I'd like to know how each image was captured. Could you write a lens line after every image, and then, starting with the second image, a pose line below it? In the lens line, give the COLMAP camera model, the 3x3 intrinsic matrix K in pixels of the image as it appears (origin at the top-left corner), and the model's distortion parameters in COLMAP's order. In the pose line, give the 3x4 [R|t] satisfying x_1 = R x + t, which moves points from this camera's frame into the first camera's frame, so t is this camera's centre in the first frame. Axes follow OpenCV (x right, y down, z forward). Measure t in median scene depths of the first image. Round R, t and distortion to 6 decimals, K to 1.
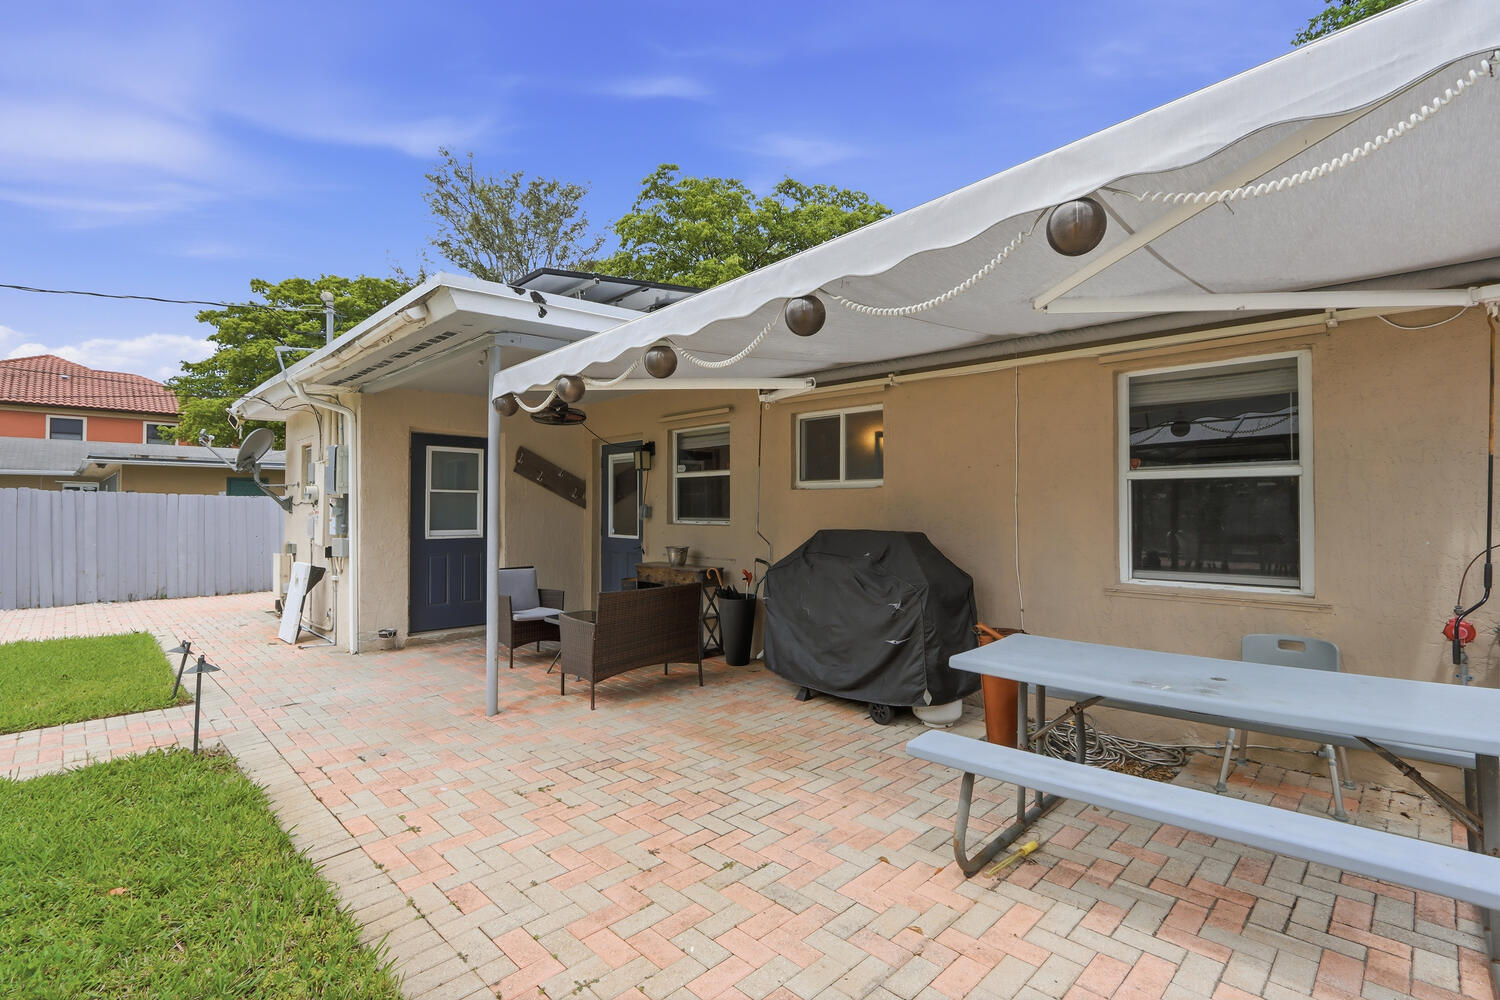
lens RADIAL K [[707.6, 0, 754.4], [0, 707.6, 502.8], [0, 0, 1]] dist [-0.018696, 0.002800]
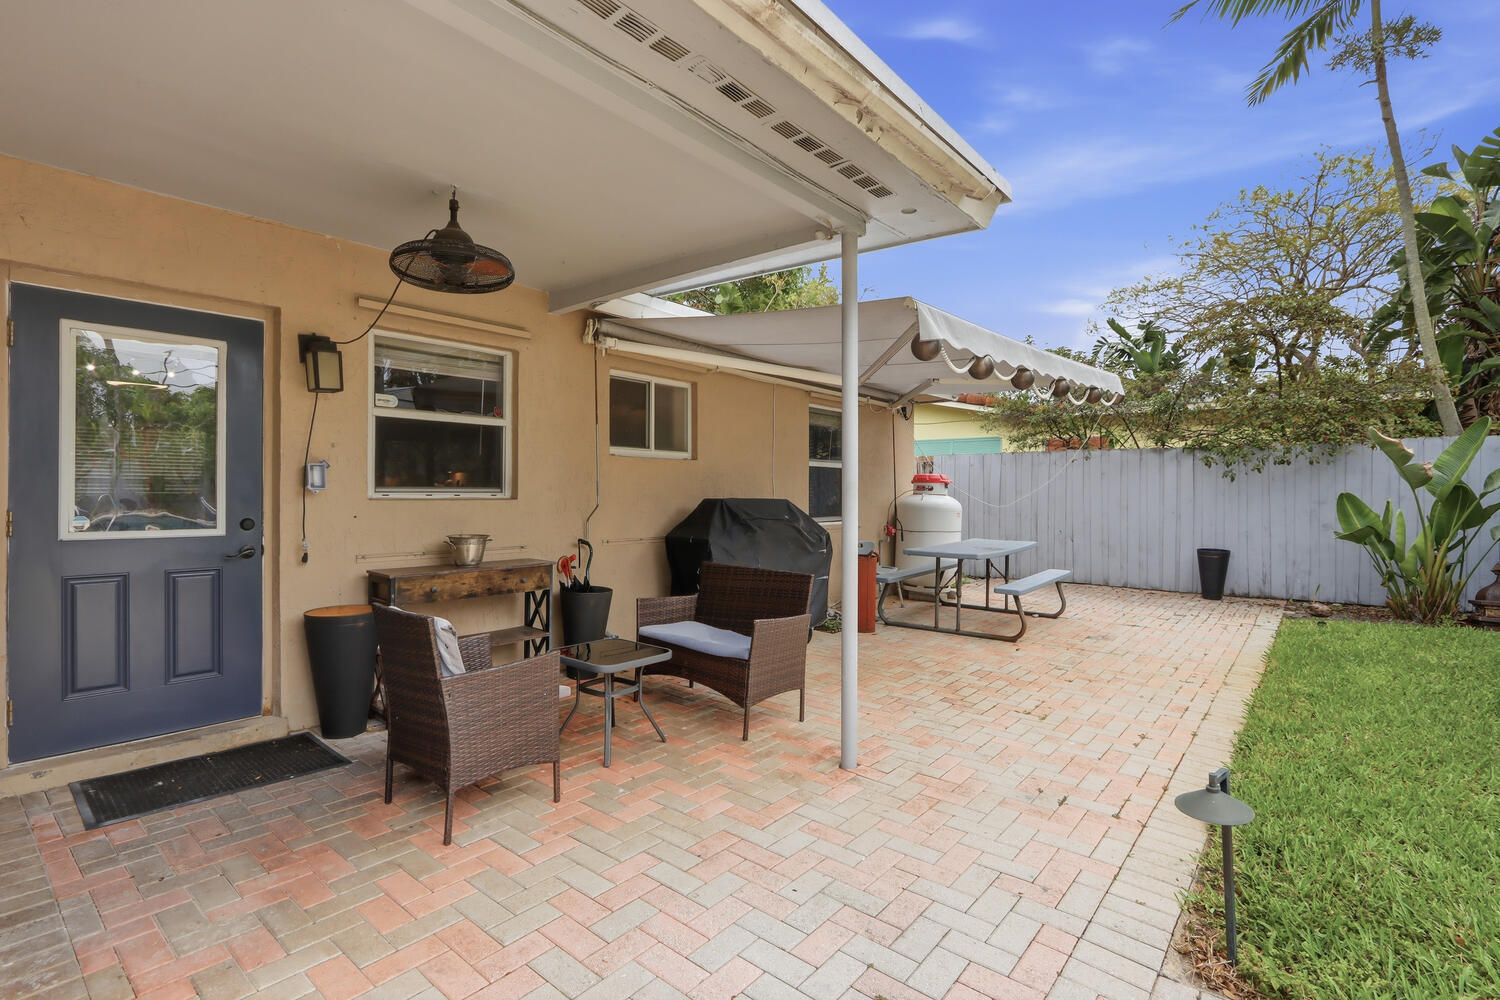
lens RADIAL K [[707.6, 0, 752.6], [0, 707.6, 496.0], [0, 0, 1]] dist [-0.018696, 0.002800]
pose [[-0.105460, -0.001798, 0.994422, -1.176929], [-0.012762, 0.999918, 0.000454, 0.040377], [-0.994342, -0.012643, -0.105474, 1.309496]]
